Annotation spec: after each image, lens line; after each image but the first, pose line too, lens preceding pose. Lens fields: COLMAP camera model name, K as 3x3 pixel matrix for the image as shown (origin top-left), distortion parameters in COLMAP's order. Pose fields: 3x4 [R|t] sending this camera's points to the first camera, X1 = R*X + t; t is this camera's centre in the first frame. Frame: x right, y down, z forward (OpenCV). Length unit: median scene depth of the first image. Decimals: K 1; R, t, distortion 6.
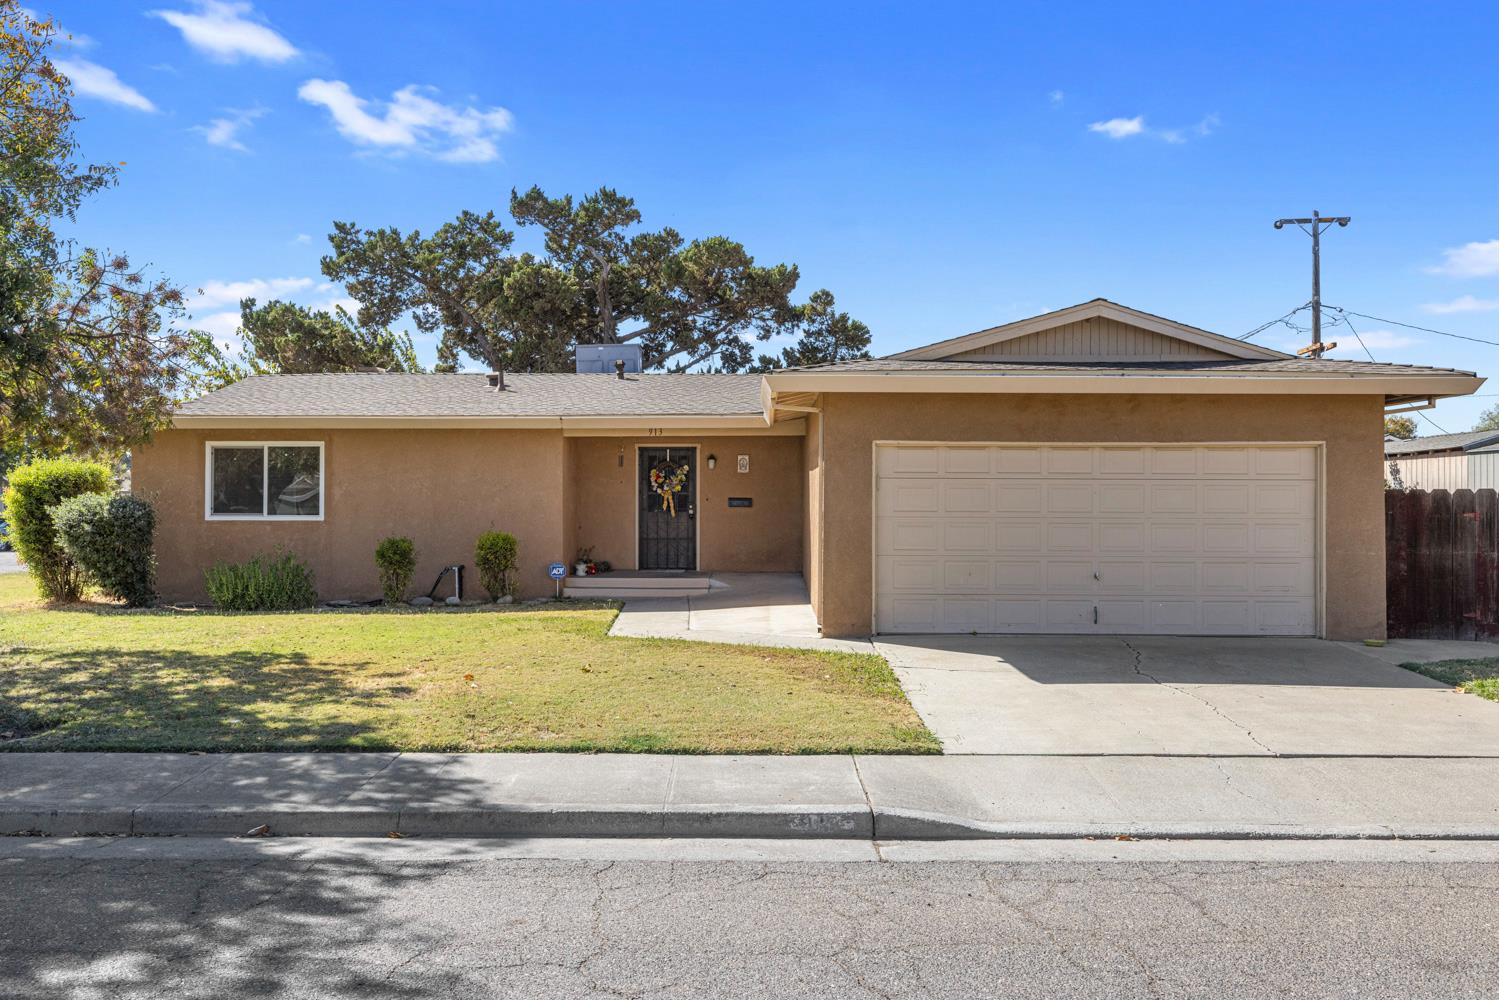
lens RADIAL K [[1195.3, 0, 749.3], [0, 1195.3, 501.5], [0, 0, 1]] dist [0.005545, 0.000561]
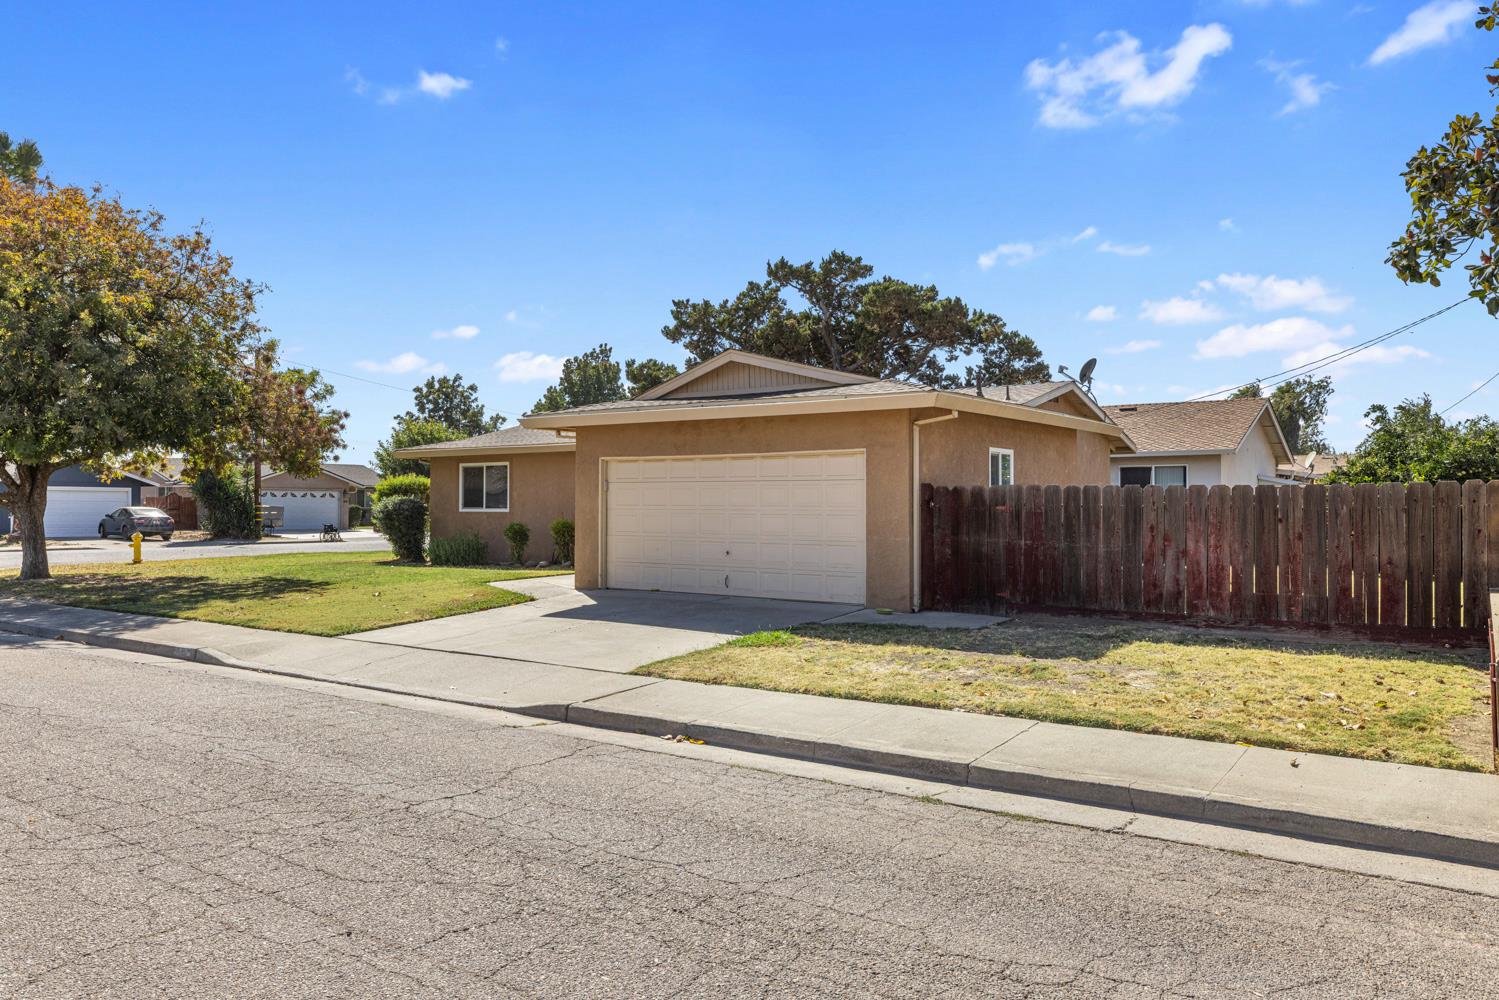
lens RADIAL K [[1094.8, 0, 750.2], [0, 1094.8, 498.5], [0, 0, 1]] dist [-0.001857, -0.000322]
pose [[0.820714, -0.004645, -0.571321, 0.731141], [0.004074, 0.999989, -0.002279, 0.002718], [0.571325, -0.000457, 0.820724, -0.002254]]
